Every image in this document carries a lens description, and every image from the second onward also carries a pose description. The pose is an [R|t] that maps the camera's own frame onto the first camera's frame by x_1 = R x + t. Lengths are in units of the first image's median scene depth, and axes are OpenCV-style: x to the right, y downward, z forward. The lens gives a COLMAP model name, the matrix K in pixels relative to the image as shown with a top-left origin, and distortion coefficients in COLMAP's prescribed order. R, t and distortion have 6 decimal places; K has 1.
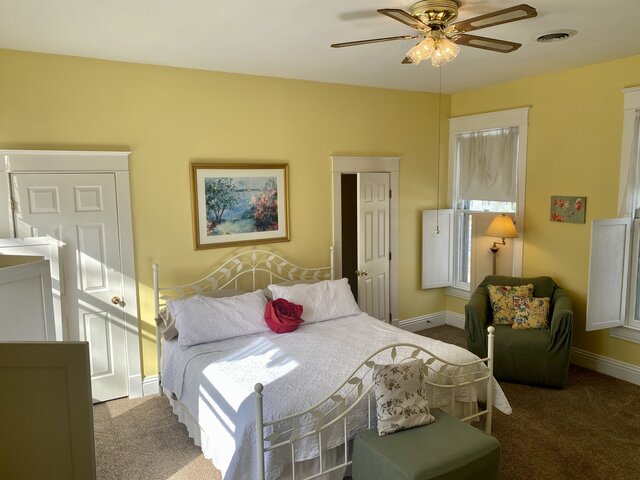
lens RADIAL K [[482.6, 0, 323.8], [0, 482.6, 237.9], [0, 0, 1]] dist [0.066531, -0.028555]
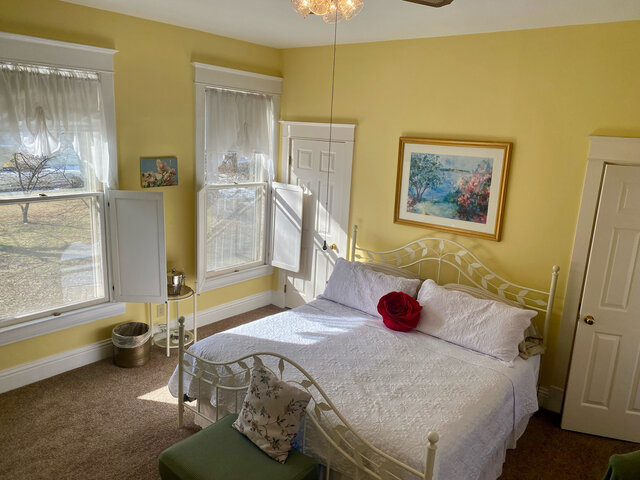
lens RADIAL K [[482.6, 0, 324.9], [0, 482.6, 241.5], [0, 0, 1]] dist [0.066531, -0.028555]
pose [[0.336169, 0.249227, -0.908227, 0.609894], [-0.169293, 0.964634, 0.202044, -0.115422], [0.926461, 0.085835, 0.366472, 0.482760]]
